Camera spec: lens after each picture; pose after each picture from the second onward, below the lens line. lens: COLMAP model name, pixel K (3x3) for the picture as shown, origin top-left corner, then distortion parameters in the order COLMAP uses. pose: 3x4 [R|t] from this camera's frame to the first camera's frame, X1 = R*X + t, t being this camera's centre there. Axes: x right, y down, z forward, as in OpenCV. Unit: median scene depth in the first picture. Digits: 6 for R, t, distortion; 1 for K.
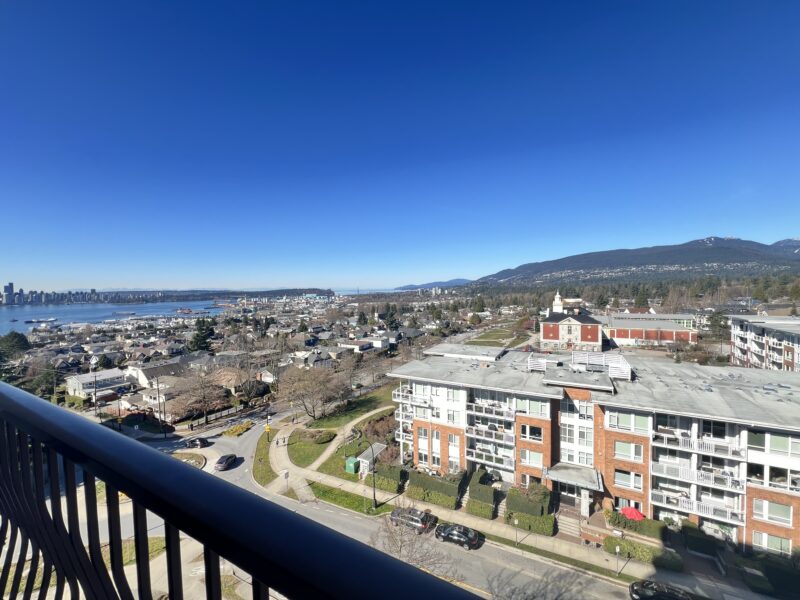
lens RADIAL K [[320.0, 0, 397.8], [0, 320.0, 299.9], [0, 0, 1]] dist [0.000813, 0.000409]
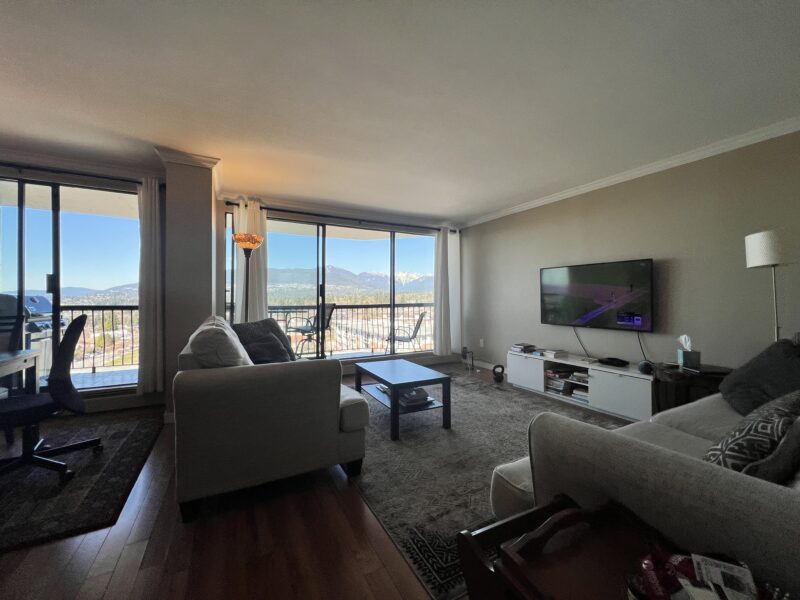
lens RADIAL K [[320.0, 0, 395.7], [0, 320.0, 296.9], [0, 0, 1]] dist [0.000813, 0.000409]
pose [[0.558085, 0.023779, 0.829443, -0.083182], [0.018573, 0.998981, -0.041136, 0.009212], [-0.829576, 0.038363, 0.557074, -0.152675]]
